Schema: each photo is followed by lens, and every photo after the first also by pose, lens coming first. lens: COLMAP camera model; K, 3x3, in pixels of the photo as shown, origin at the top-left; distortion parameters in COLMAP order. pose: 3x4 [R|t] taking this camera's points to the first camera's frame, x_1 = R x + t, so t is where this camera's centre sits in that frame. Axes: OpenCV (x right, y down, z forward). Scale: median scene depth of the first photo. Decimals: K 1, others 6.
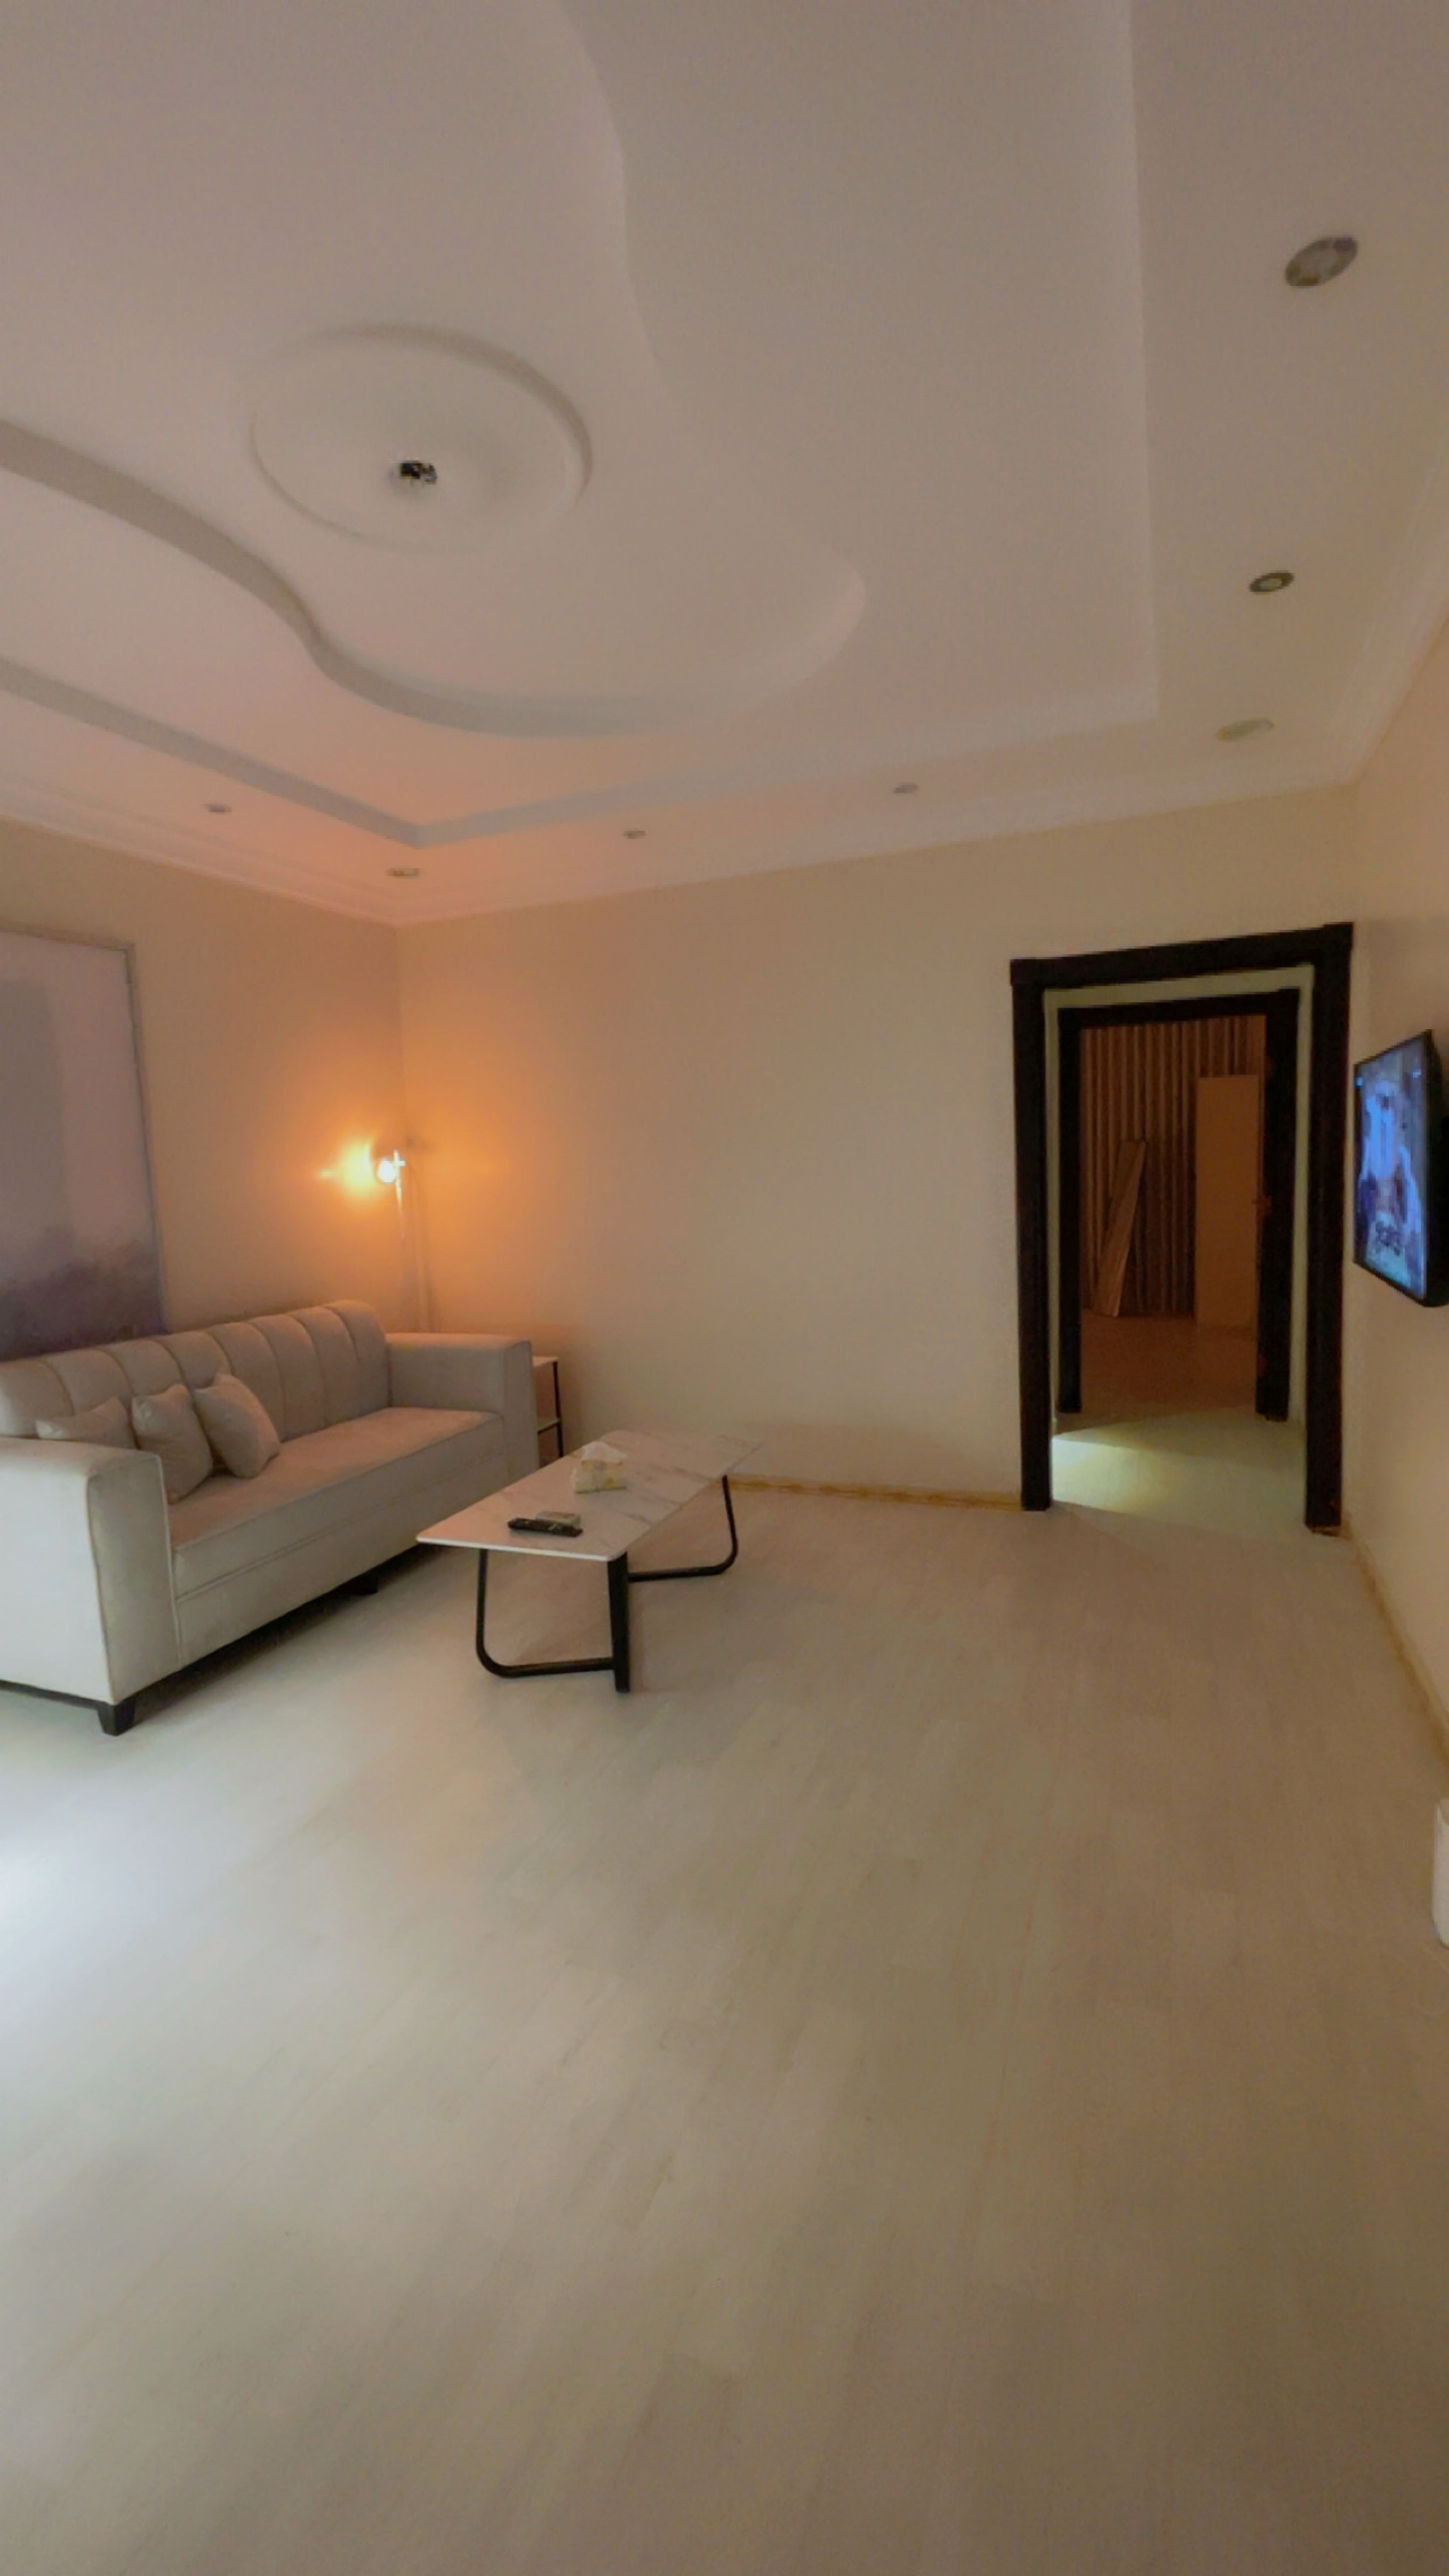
lens RADIAL K [[1084.0, 0, 731.0], [0, 1084.0, 1276.6], [0, 0, 1]] dist [-0.009171, -0.000022]
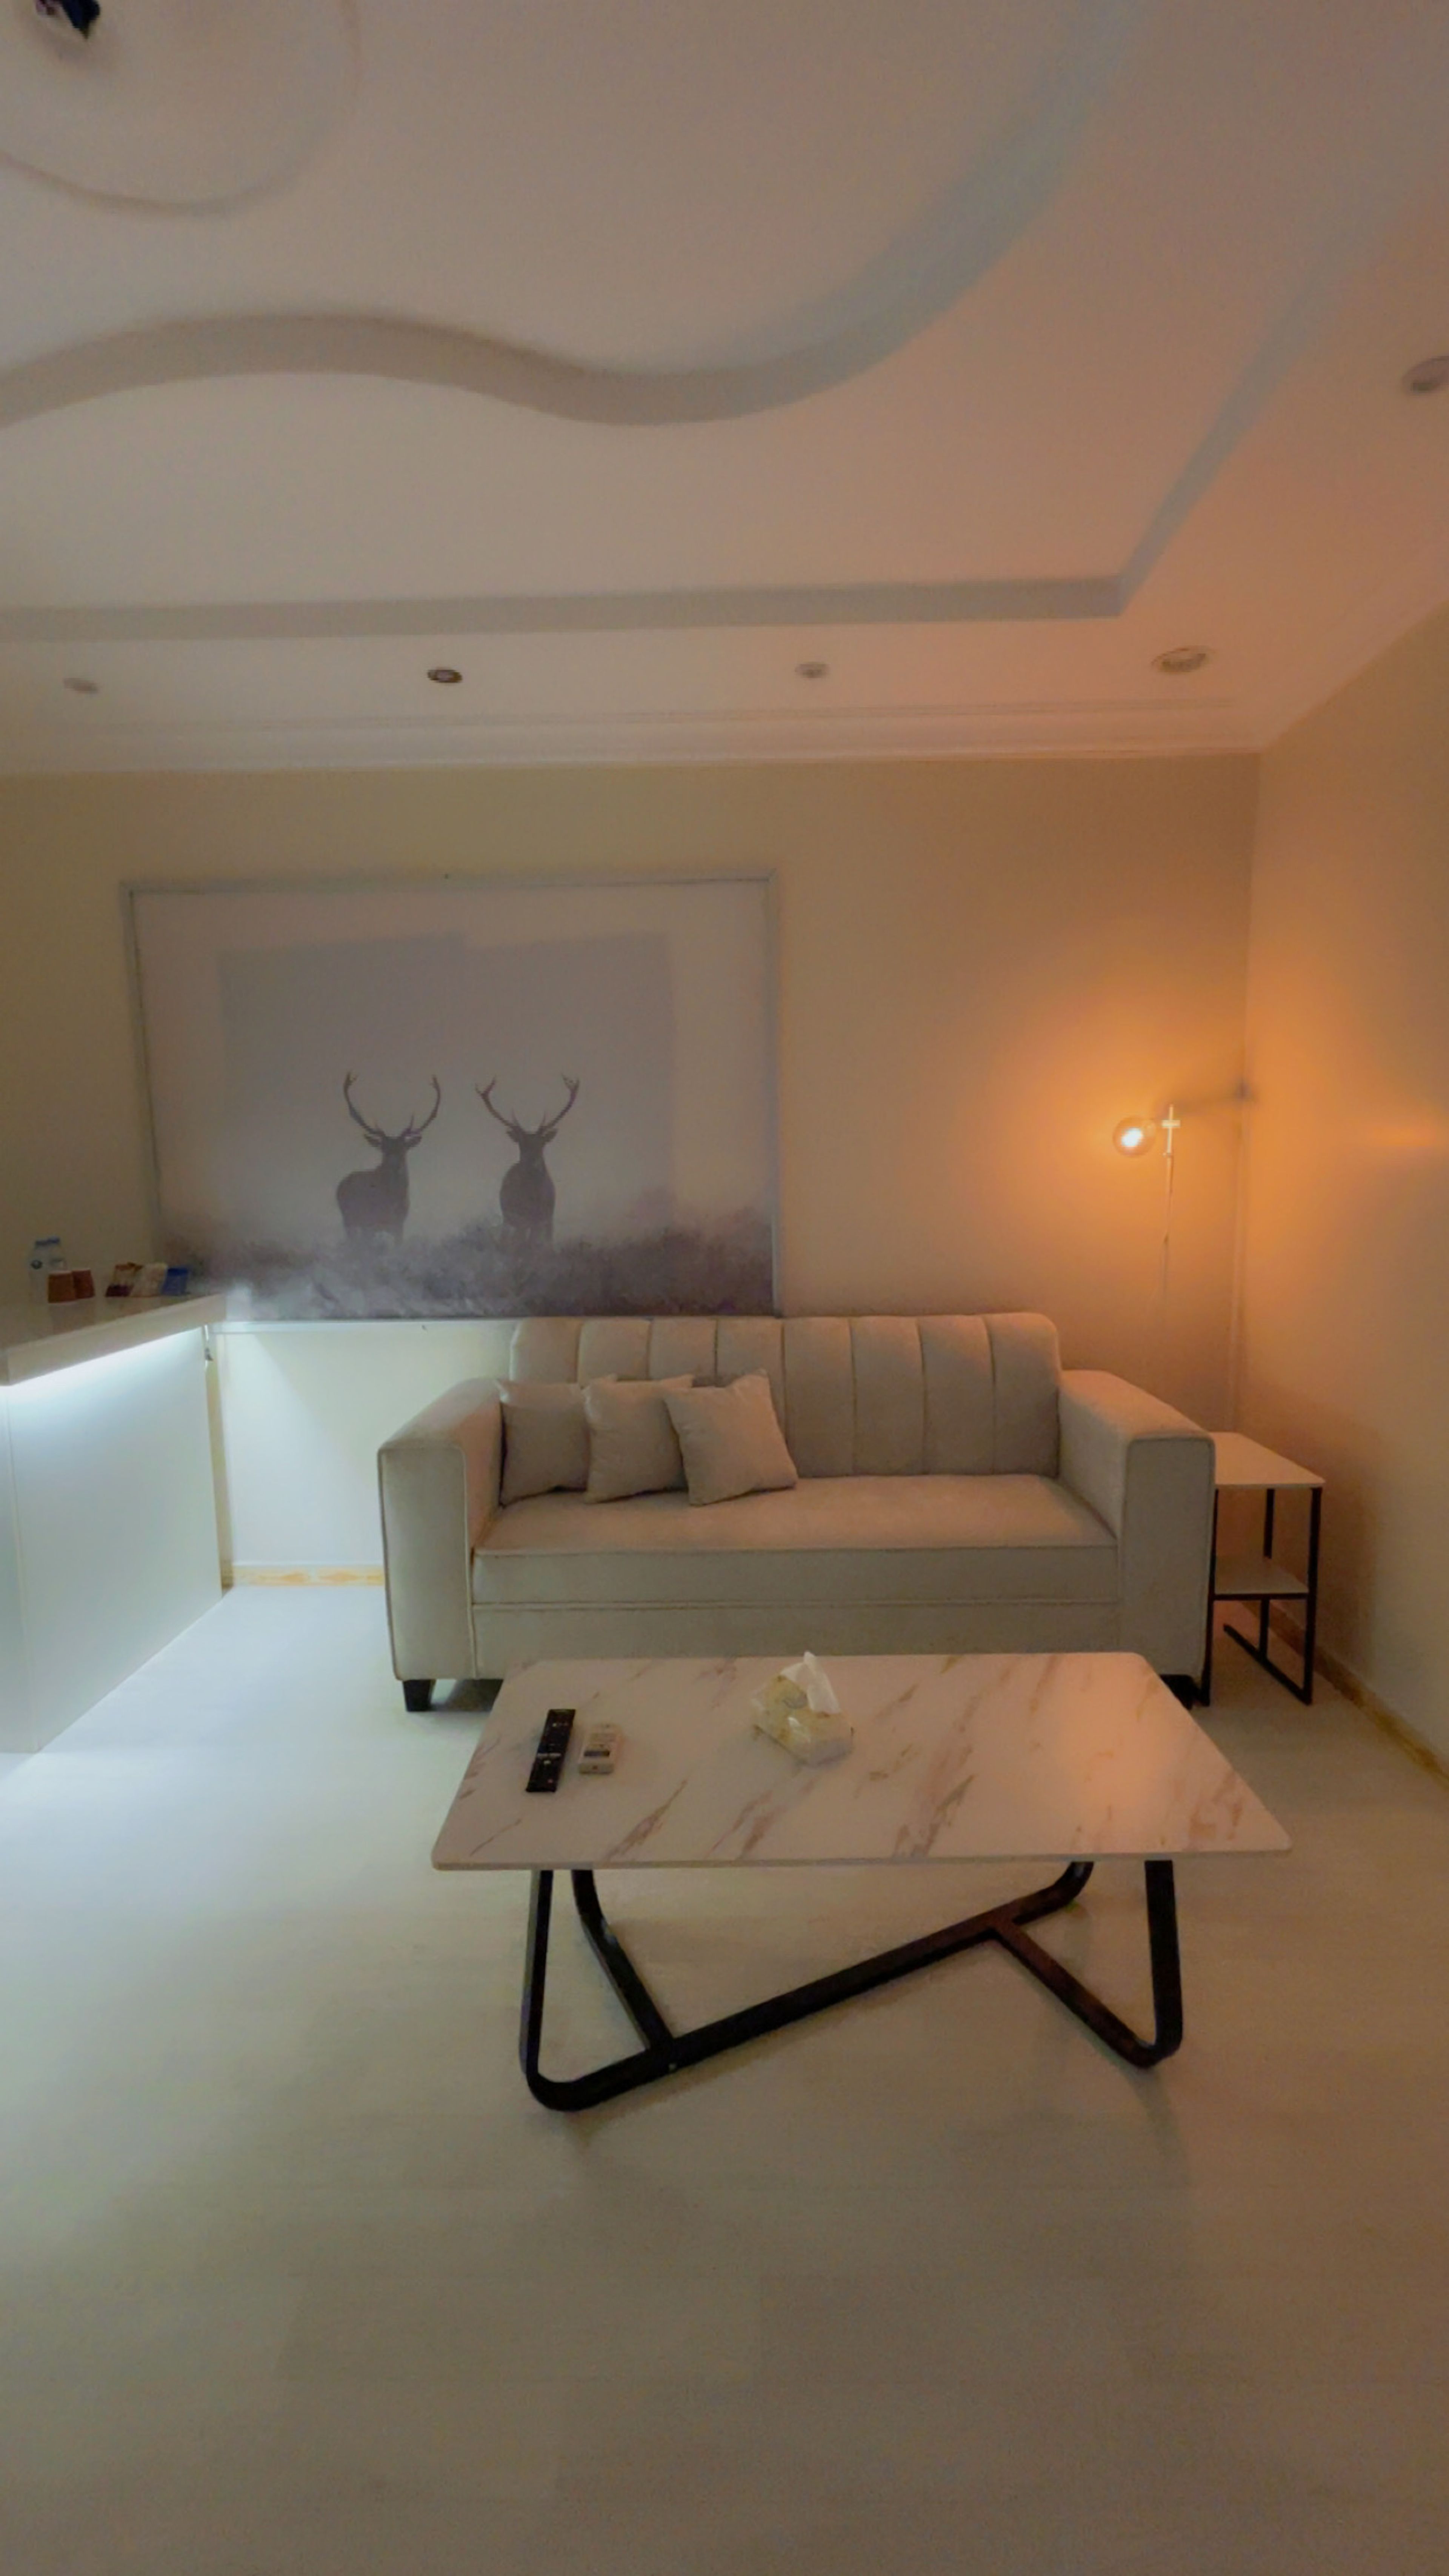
lens RADIAL K [[1084.0, 0, 721.8], [0, 1084.0, 1285.4], [0, 0, 1]] dist [-0.009171, -0.000022]
pose [[0.364045, 0.150857, -0.919083, 0.289849], [-0.097011, 0.987570, 0.123673, -0.082132], [0.926315, 0.044139, 0.374155, 0.662439]]
